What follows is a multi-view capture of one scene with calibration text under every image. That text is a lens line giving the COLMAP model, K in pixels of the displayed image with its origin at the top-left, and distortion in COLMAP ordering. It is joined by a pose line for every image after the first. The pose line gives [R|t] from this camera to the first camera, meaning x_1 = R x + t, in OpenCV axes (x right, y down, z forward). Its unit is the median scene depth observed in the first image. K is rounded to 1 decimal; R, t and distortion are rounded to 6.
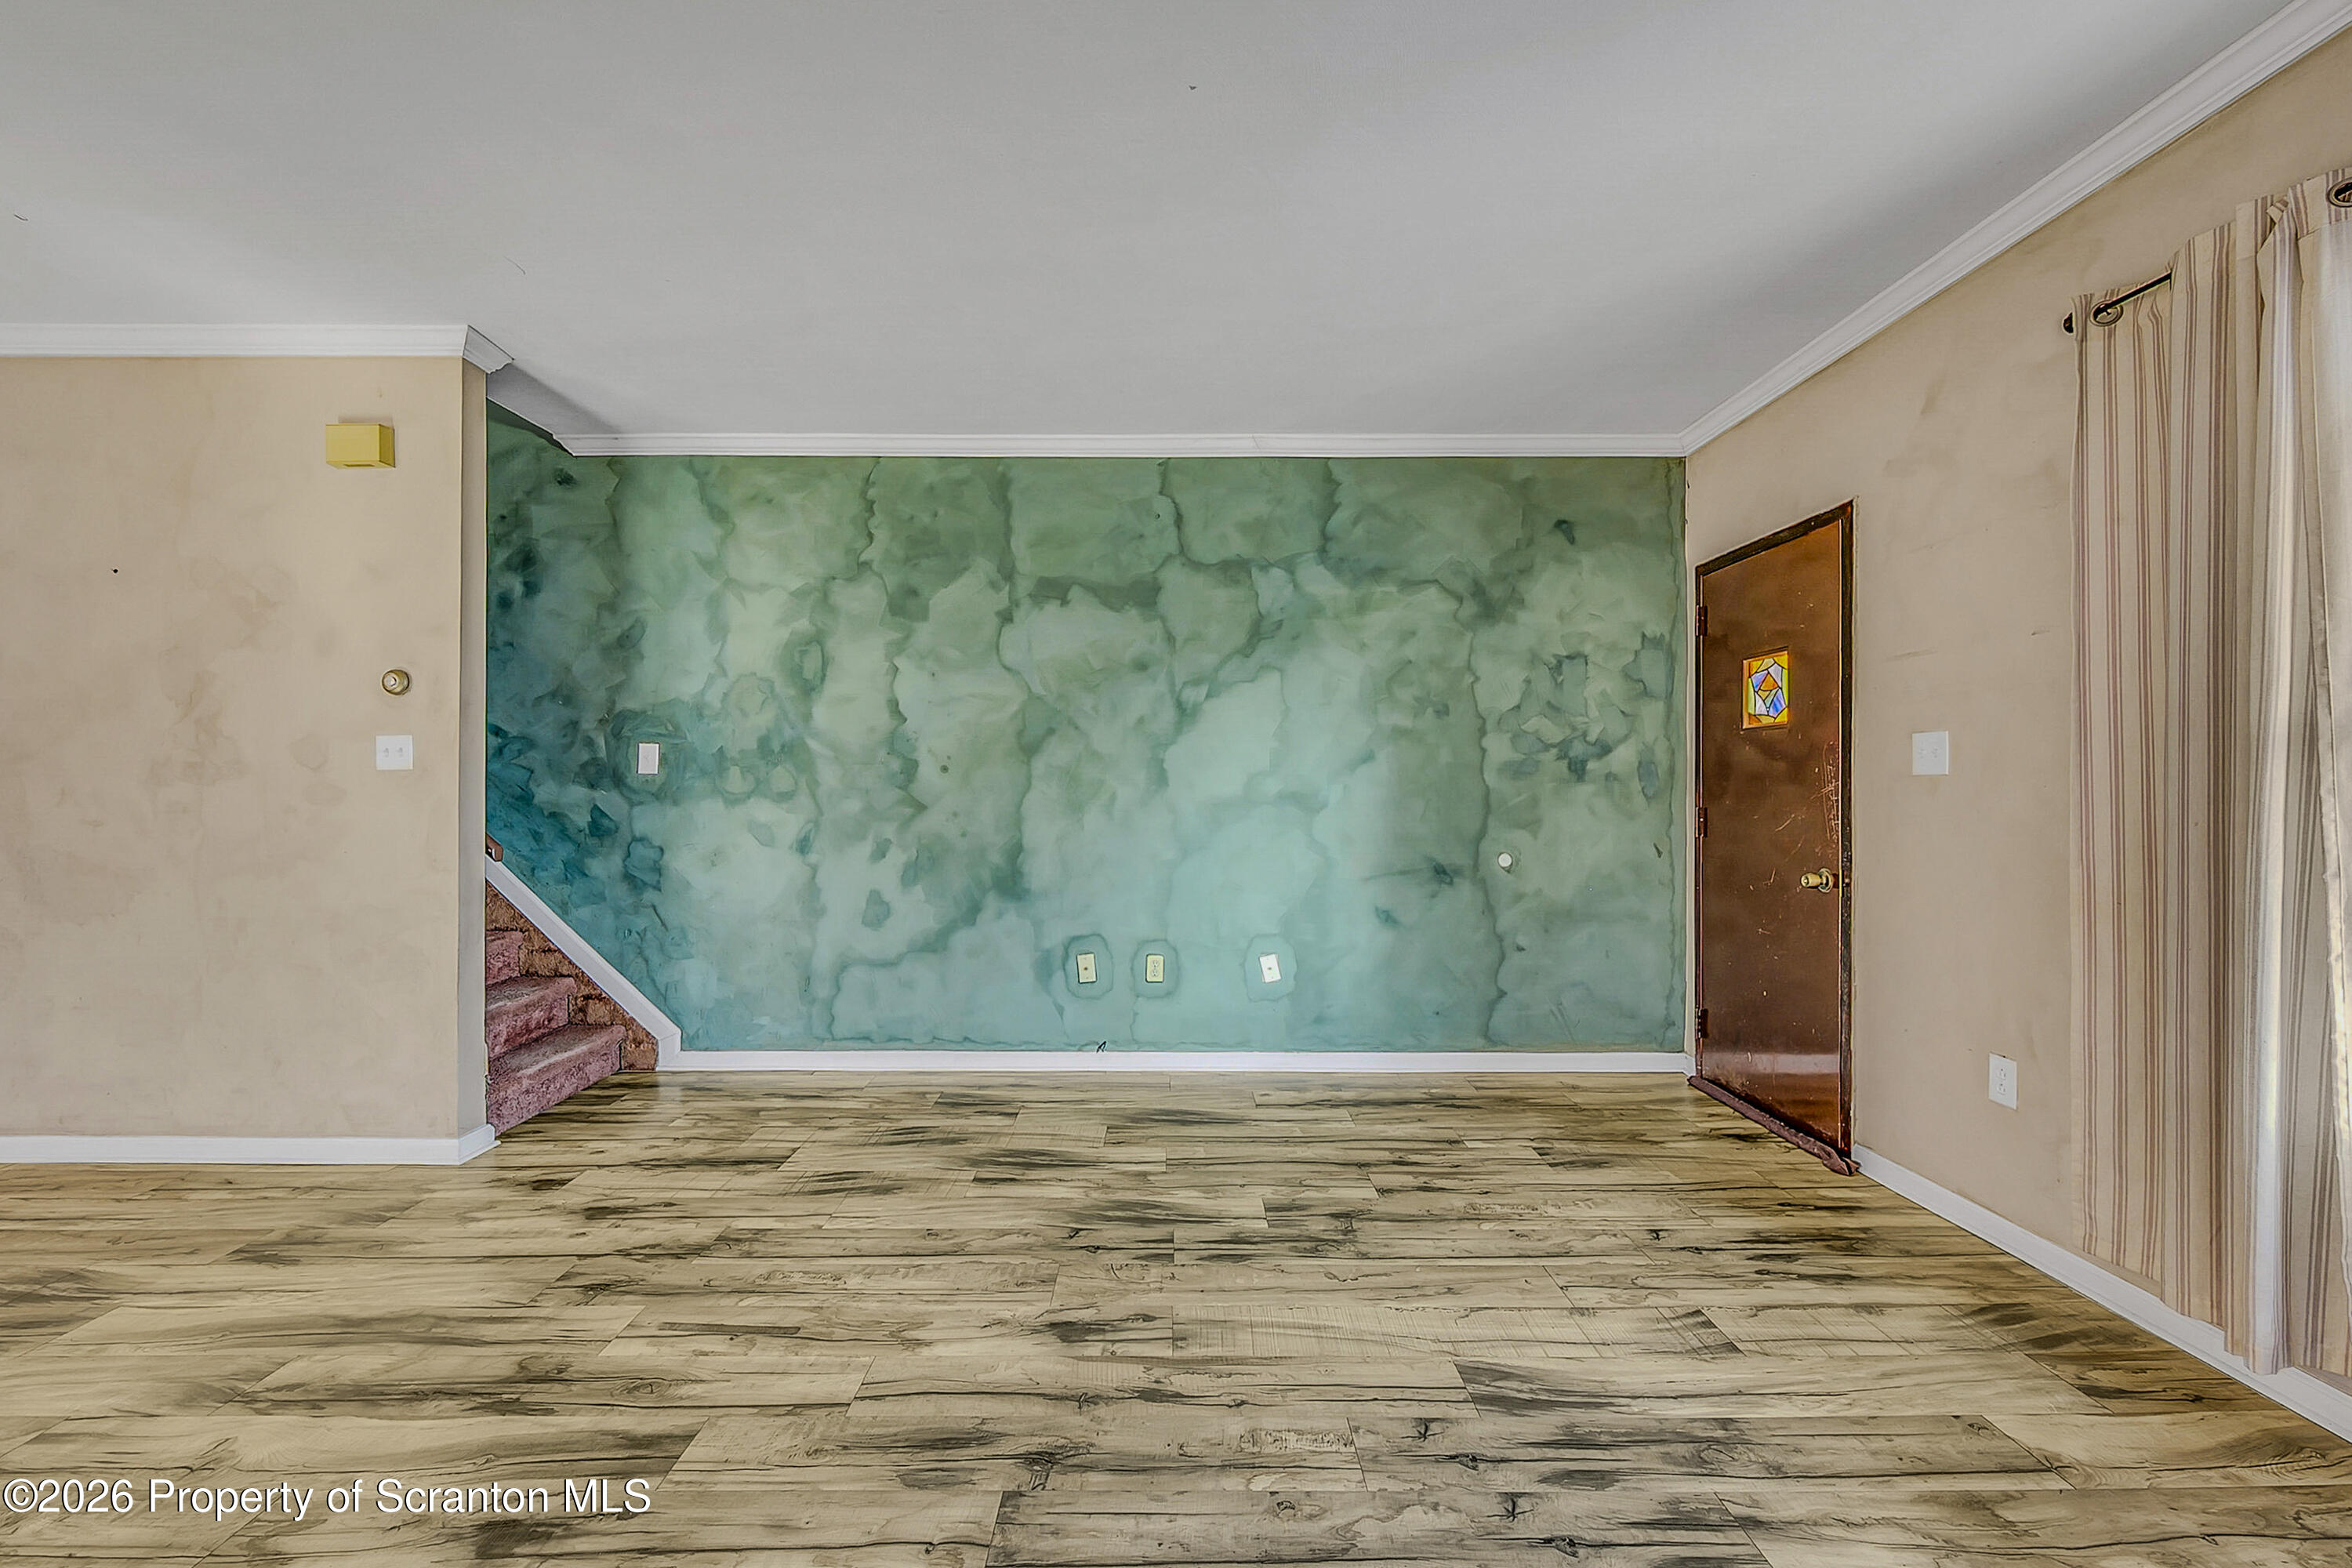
lens RADIAL K [[942.5, 0, 1164.5], [0, 942.5, 786.6], [0, 0, 1]] dist [0.001283, -0.000047]
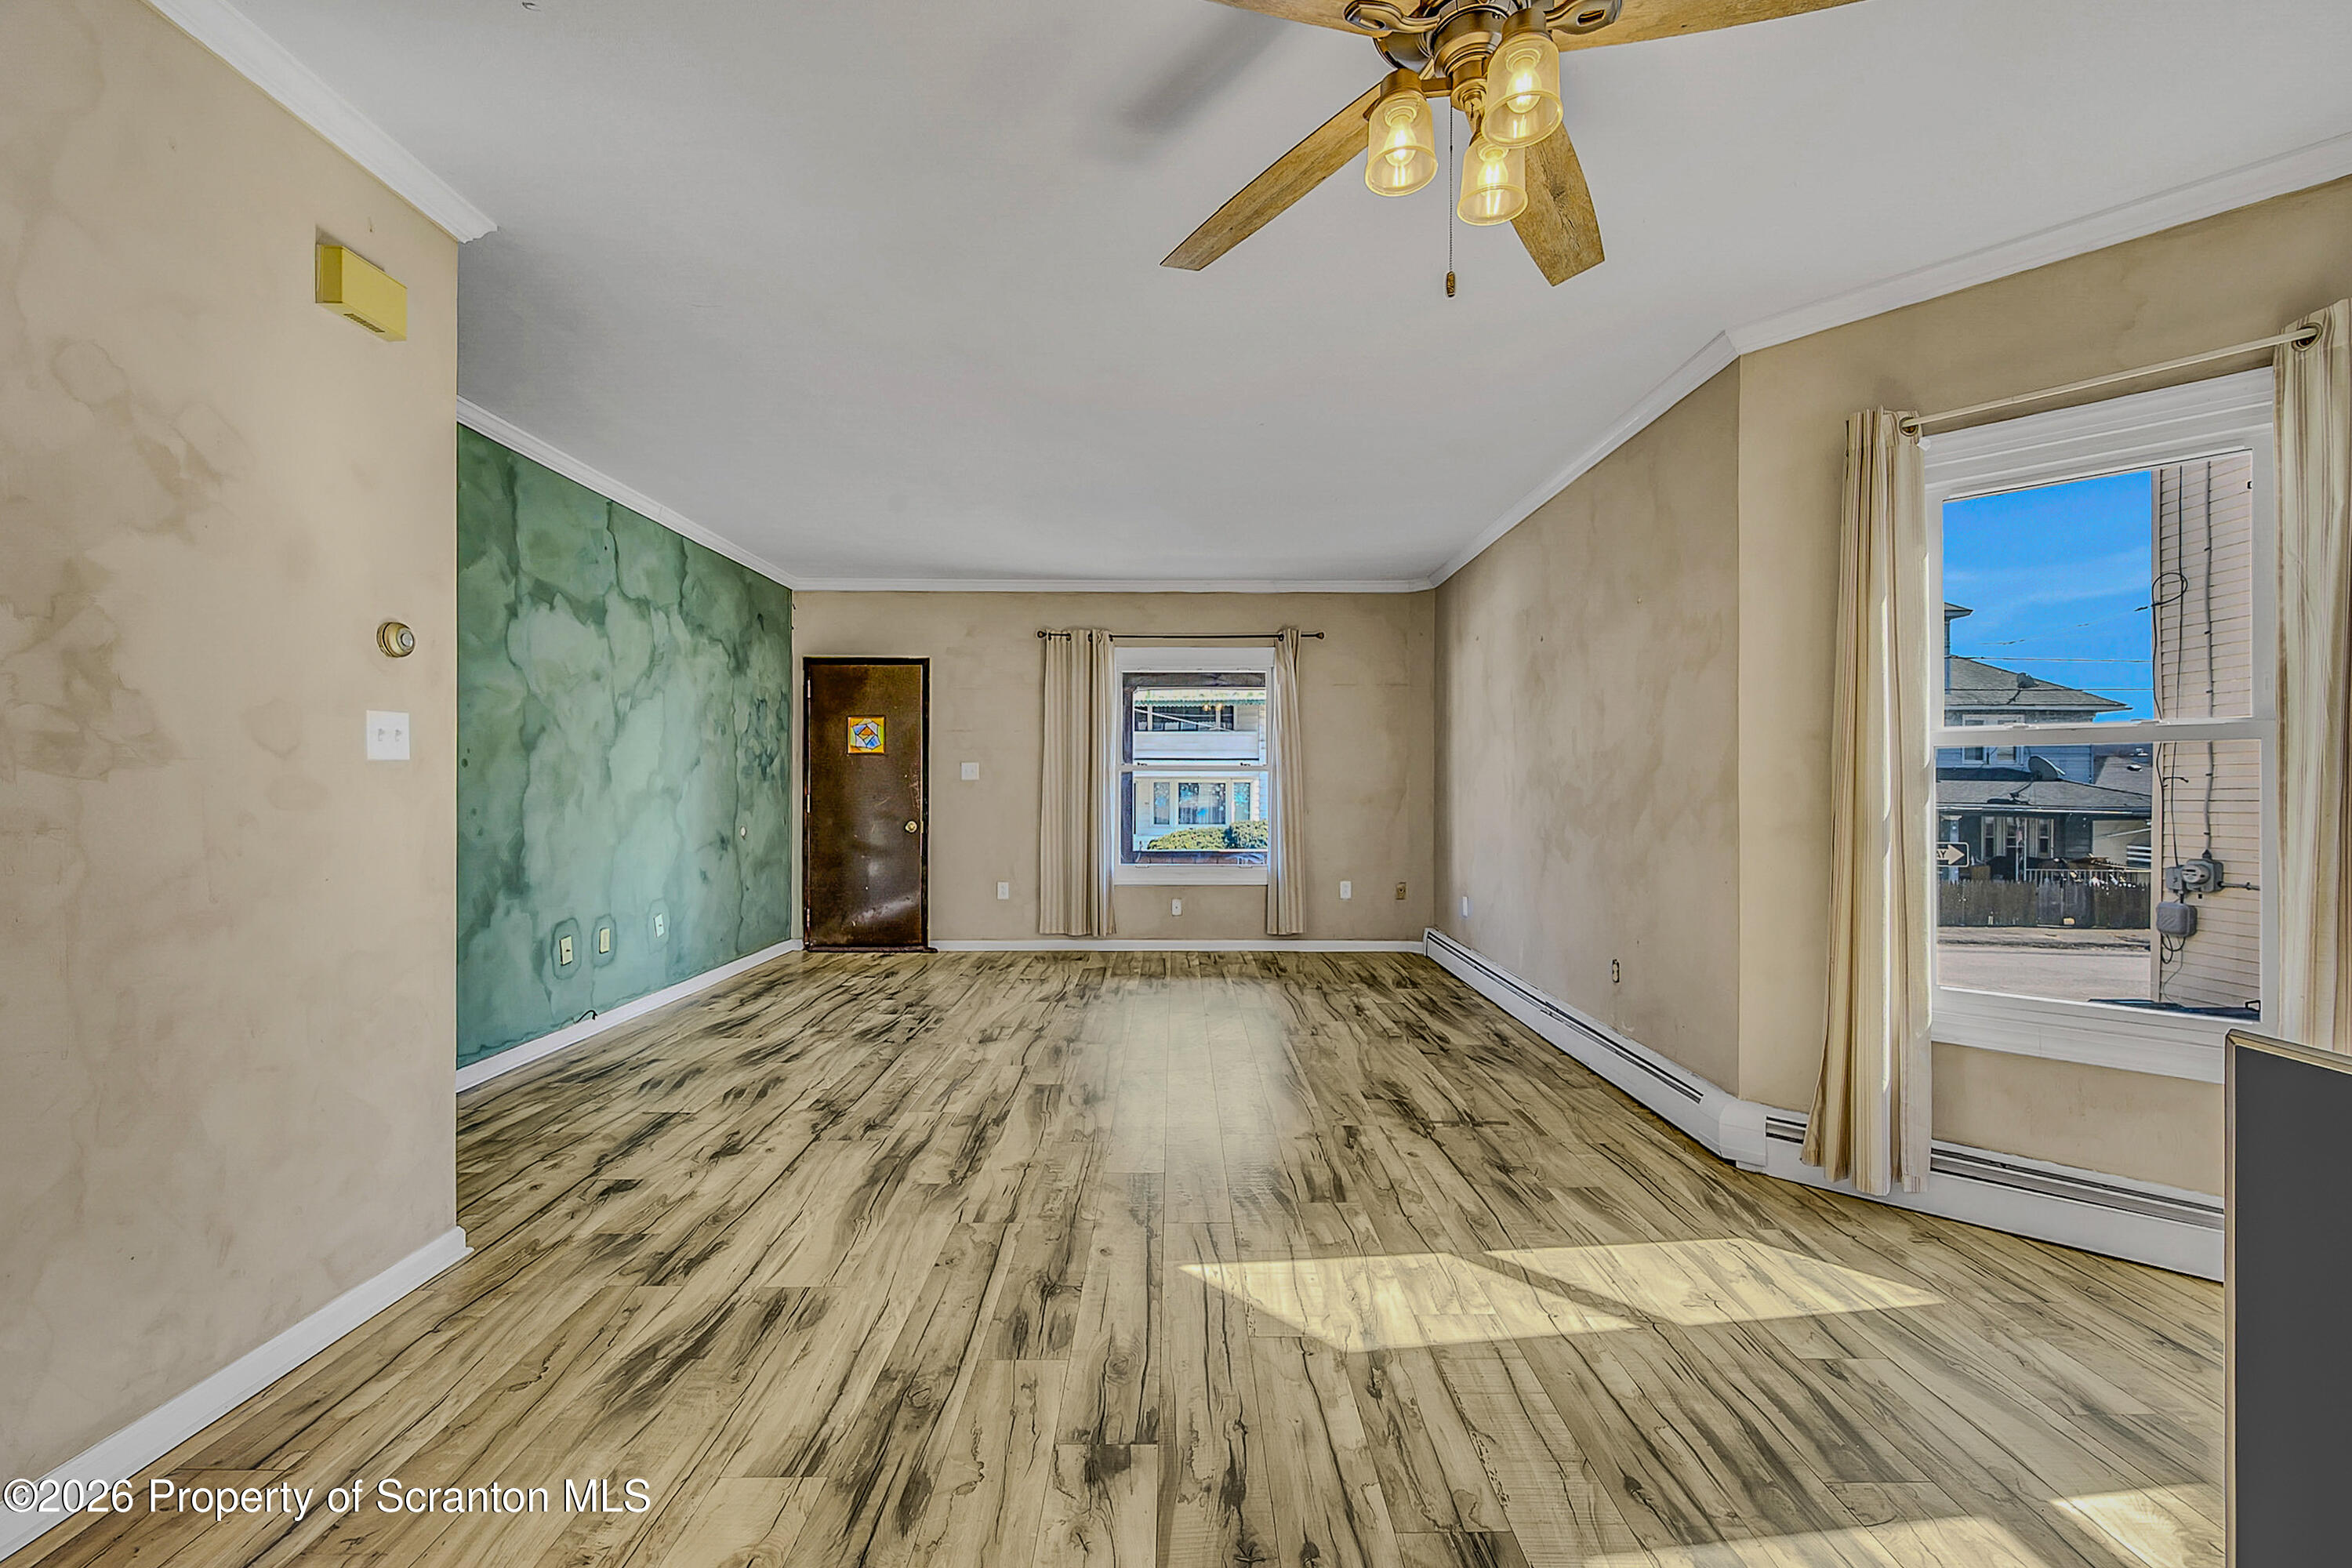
lens RADIAL K [[942.5, 0, 1180.6], [0, 942.5, 792.3], [0, 0, 1]] dist [0.001283, -0.000047]
pose [[-0.003435, -0.008161, 0.999961, -1.378938], [-0.007034, 0.999942, 0.008137, -0.002706], [-0.999969, -0.007006, -0.003492, 0.353919]]
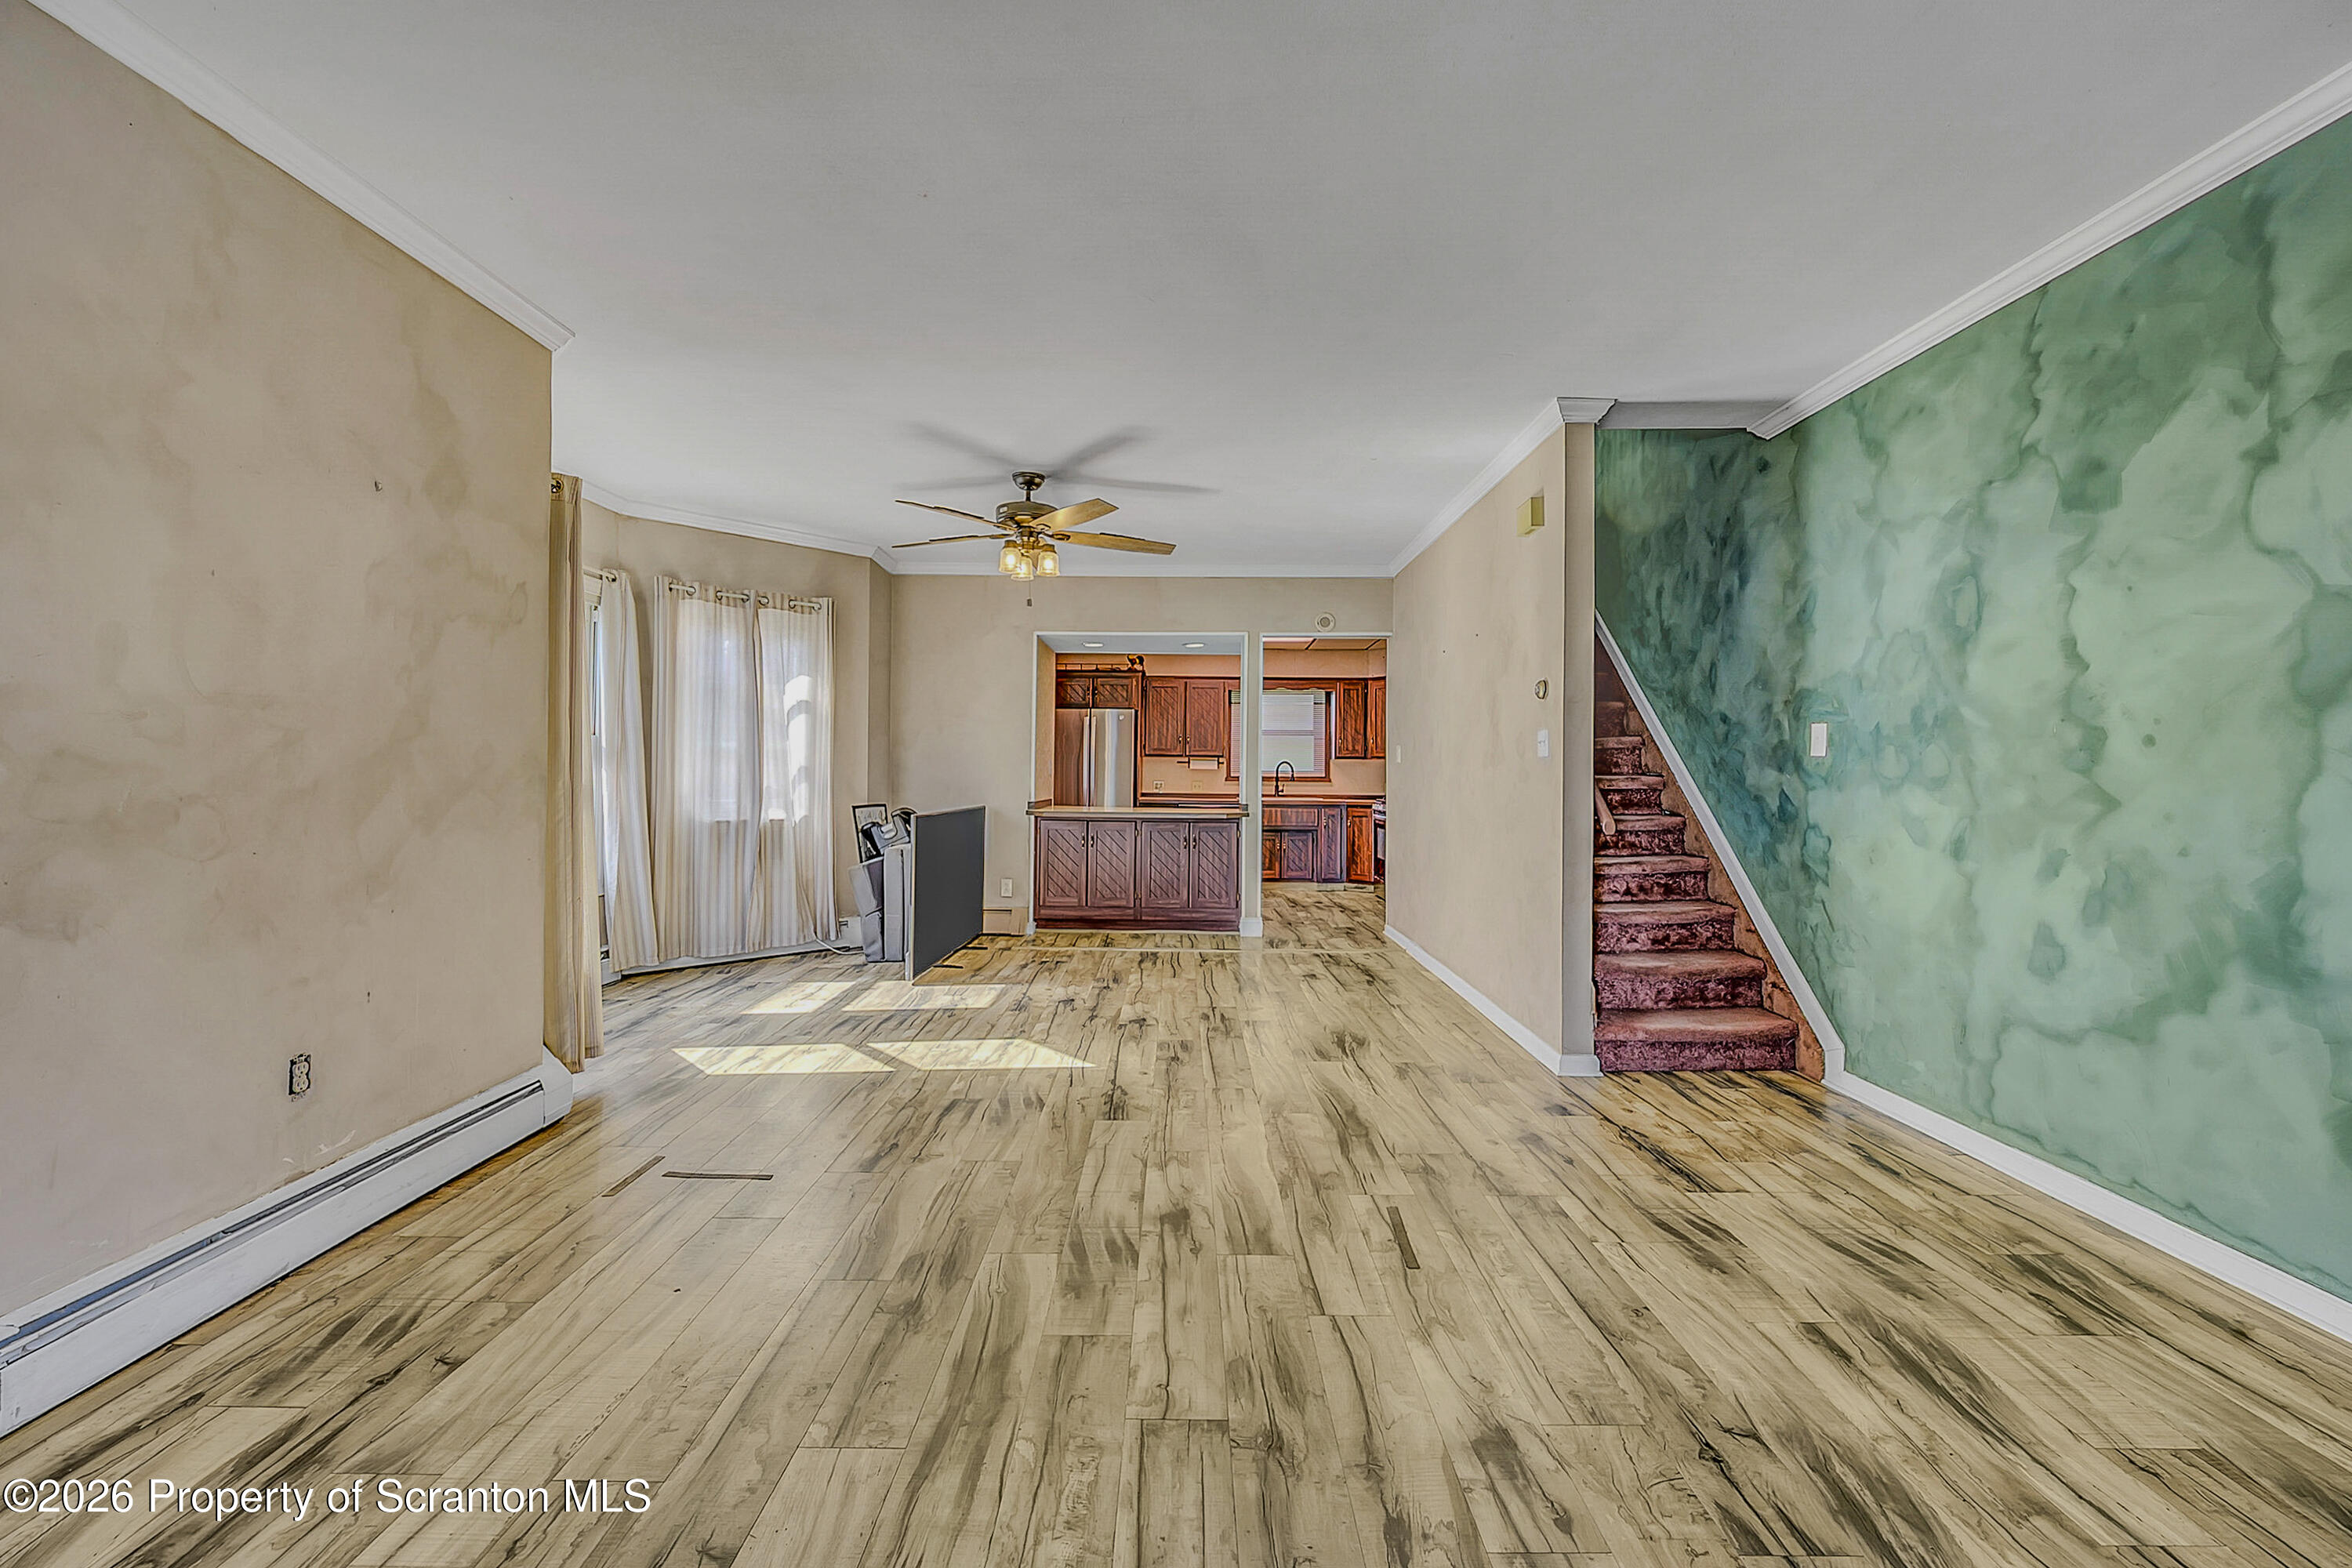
lens RADIAL K [[942.5, 0, 1187.9], [0, 942.5, 760.3], [0, 0, 1]] dist [0.001283, -0.000047]
pose [[0.004040, -0.010358, -0.999938, 0.436704], [-0.002071, 0.999944, -0.010366, 0.001262], [0.999990, 0.002112, 0.004019, 0.451924]]
